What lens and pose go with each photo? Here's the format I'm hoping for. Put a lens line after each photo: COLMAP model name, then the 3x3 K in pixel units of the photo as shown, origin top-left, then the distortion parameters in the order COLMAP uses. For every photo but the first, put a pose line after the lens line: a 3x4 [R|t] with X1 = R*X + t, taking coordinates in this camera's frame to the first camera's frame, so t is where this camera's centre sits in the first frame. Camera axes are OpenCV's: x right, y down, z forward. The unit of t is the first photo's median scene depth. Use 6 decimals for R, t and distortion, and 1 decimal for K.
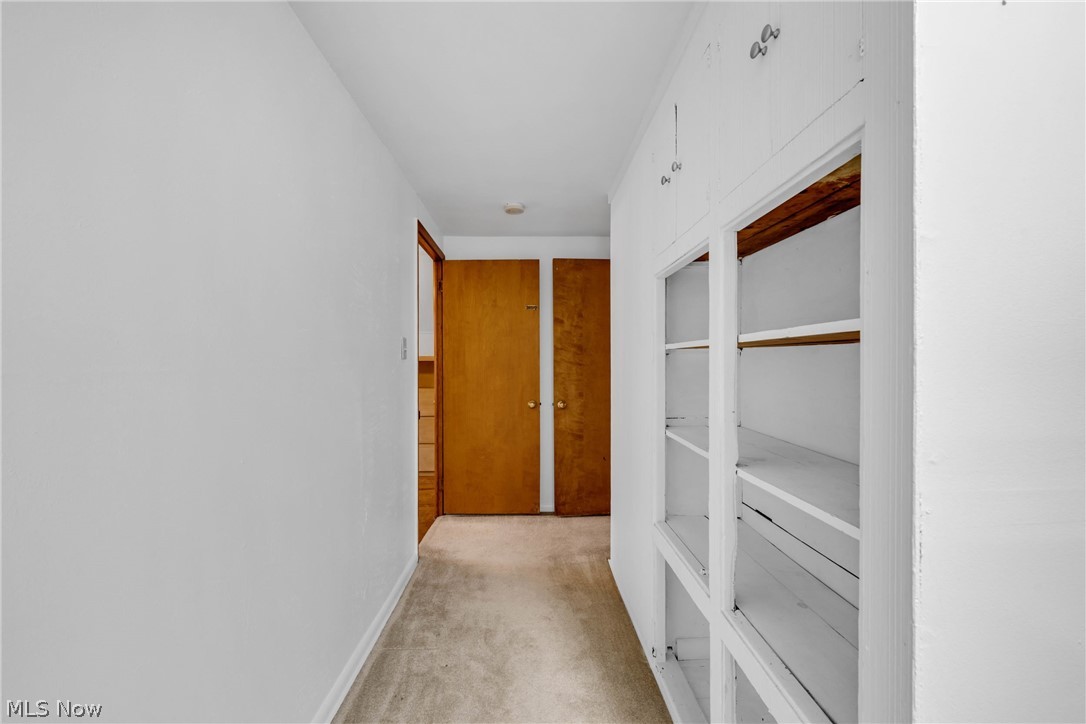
lens RADIAL K [[448.7, 0, 543.4], [0, 448.7, 362.1], [0, 0, 1]] dist [0.006823, -0.001127]
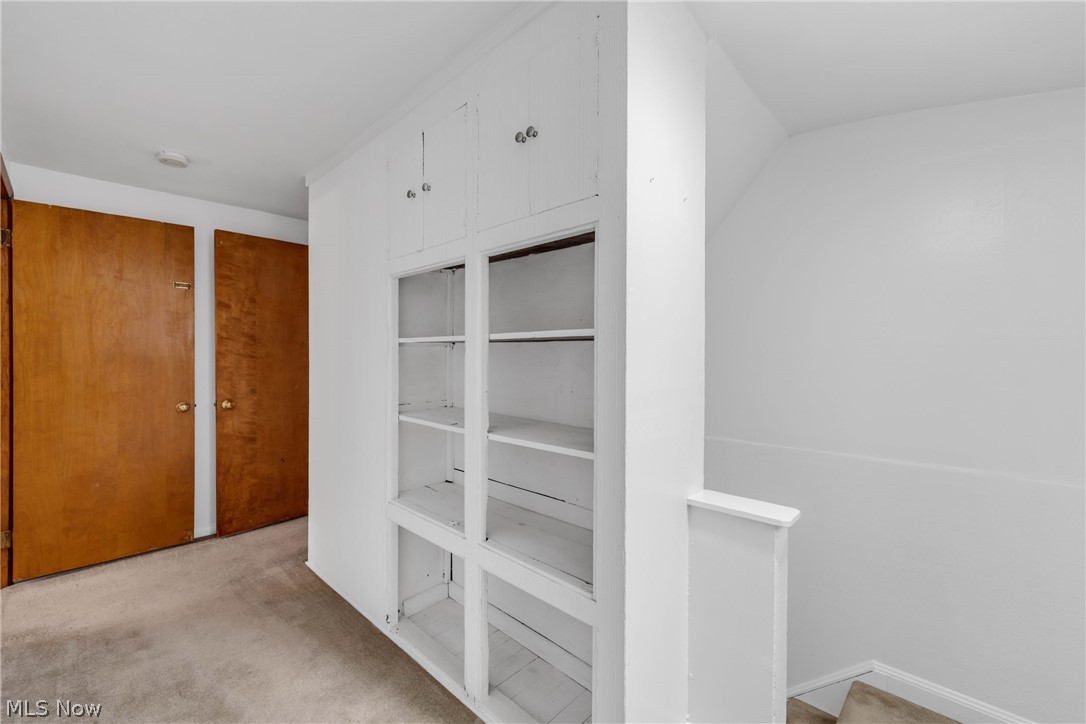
lens RADIAL K [[448.7, 0, 543.3], [0, 448.7, 358.1], [0, 0, 1]] dist [0.006823, -0.001127]
pose [[0.717602, -0.004649, 0.696438, -0.151790], [-0.001152, 0.999968, 0.007862, 0.000576], [-0.696452, -0.006444, 0.717574, -0.027626]]
